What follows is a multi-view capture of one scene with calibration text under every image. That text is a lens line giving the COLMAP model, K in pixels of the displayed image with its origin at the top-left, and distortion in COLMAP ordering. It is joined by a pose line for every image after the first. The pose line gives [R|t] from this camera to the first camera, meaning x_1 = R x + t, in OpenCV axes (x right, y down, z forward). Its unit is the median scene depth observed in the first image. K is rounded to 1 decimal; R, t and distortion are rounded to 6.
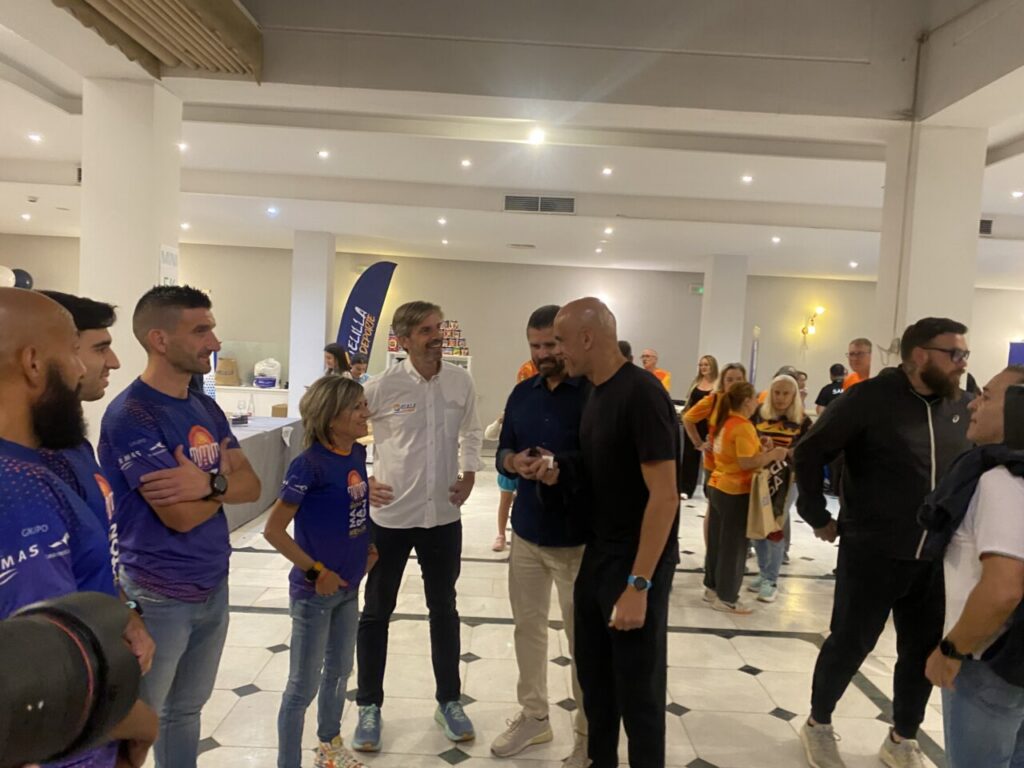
lens RADIAL K [[772.9, 0, 509.8], [0, 772.9, 393.8], [0, 0, 1]] dist [0.000704, -0.002748]
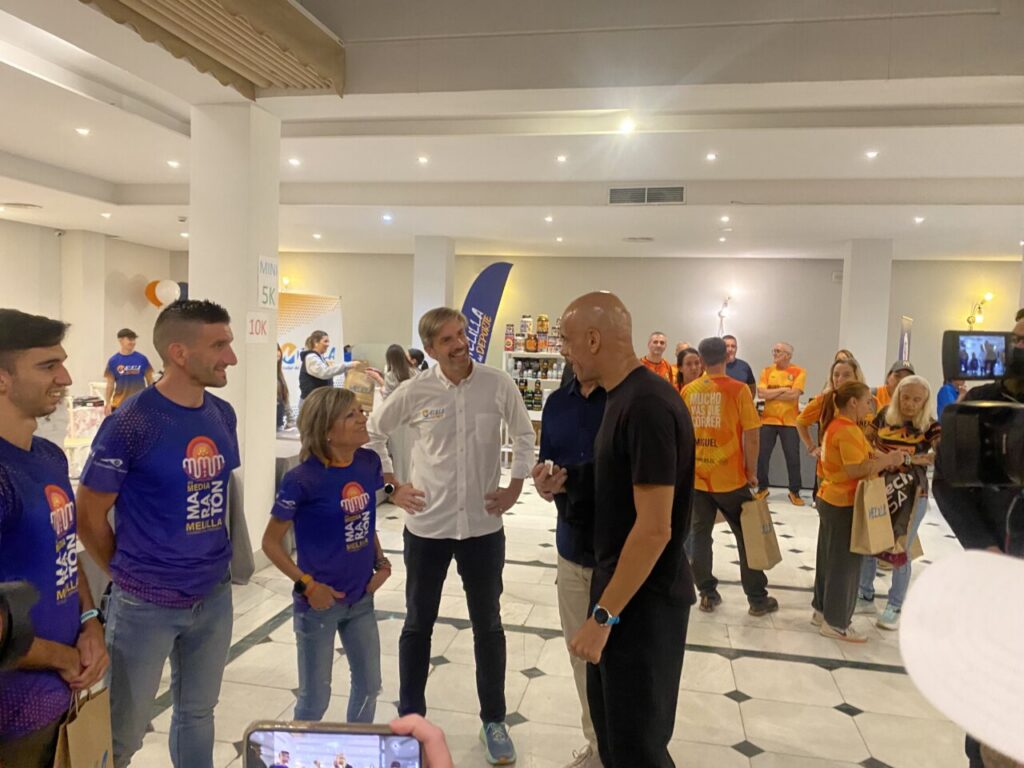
lens RADIAL K [[772.9, 0, 511.8], [0, 772.9, 372.6], [0, 0, 1]] dist [0.000704, -0.002748]
pose [[0.977490, -0.011946, -0.210645, 0.111992], [0.007219, 0.999705, -0.023198, -0.006856], [0.210860, 0.021155, 0.977287, 0.046427]]
